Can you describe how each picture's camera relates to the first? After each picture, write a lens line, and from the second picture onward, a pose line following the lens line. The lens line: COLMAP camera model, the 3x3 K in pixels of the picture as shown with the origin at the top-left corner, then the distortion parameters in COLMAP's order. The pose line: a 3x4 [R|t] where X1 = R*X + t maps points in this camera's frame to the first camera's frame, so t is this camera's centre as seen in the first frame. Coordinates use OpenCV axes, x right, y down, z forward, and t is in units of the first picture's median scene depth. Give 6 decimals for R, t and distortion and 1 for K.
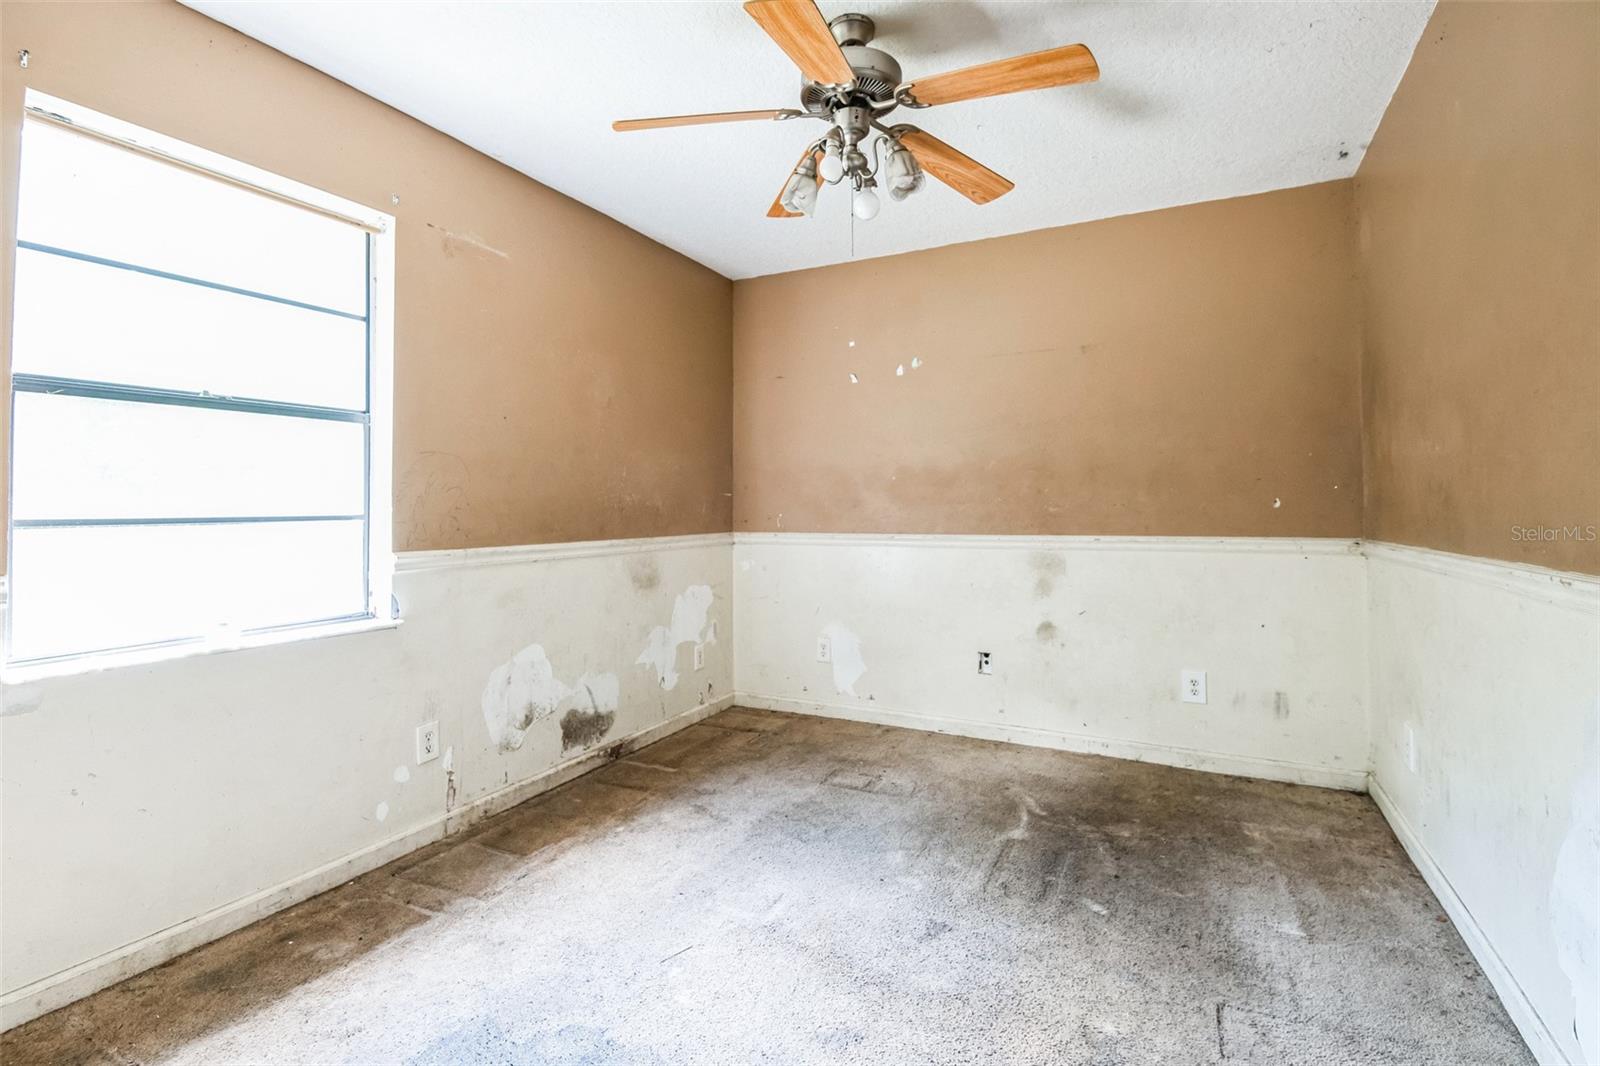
lens RADIAL K [[728.2, 0, 797.3], [0, 728.2, 523.3], [0, 0, 1]] dist [0.046812, -0.033419]
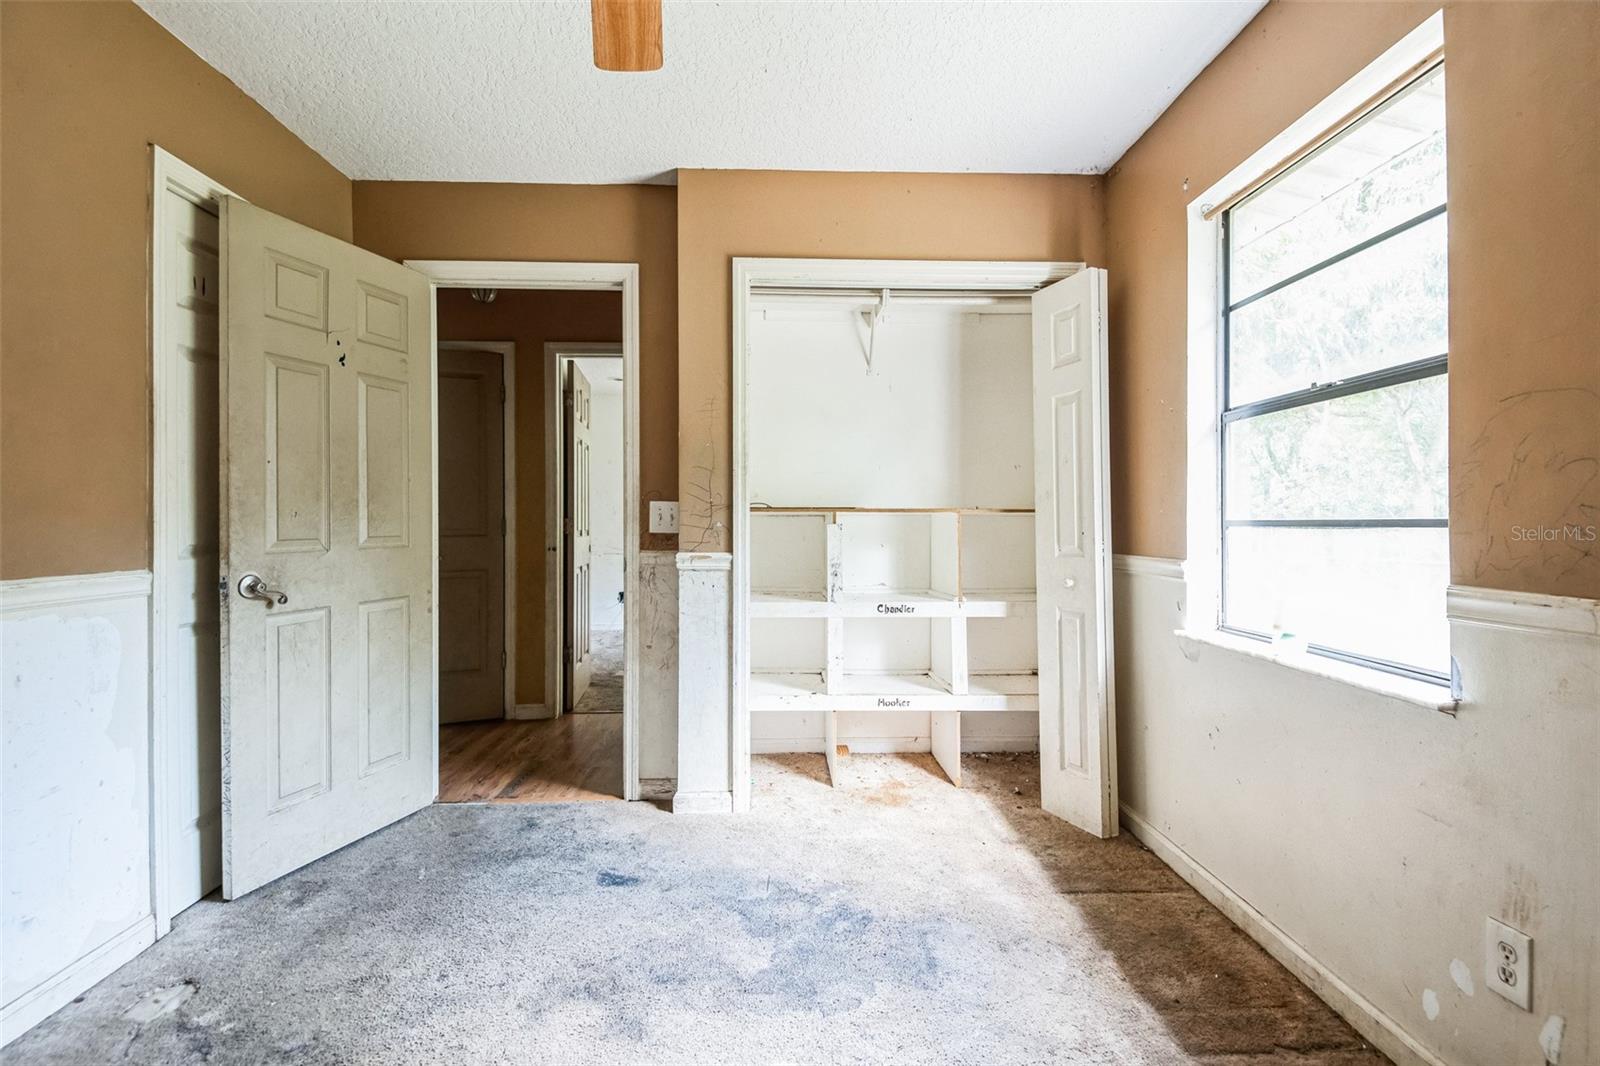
lens RADIAL K [[750.3, 0, 800.0], [0, 750.3, 533.0], [0, 0, 1]] dist [0.037042, -0.035303]
pose [[-0.871882, 0.021571, -0.489240, 0.229855], [0.002514, 0.999213, 0.039576, -0.031997], [0.489709, 0.033275, -0.871251, 1.549237]]
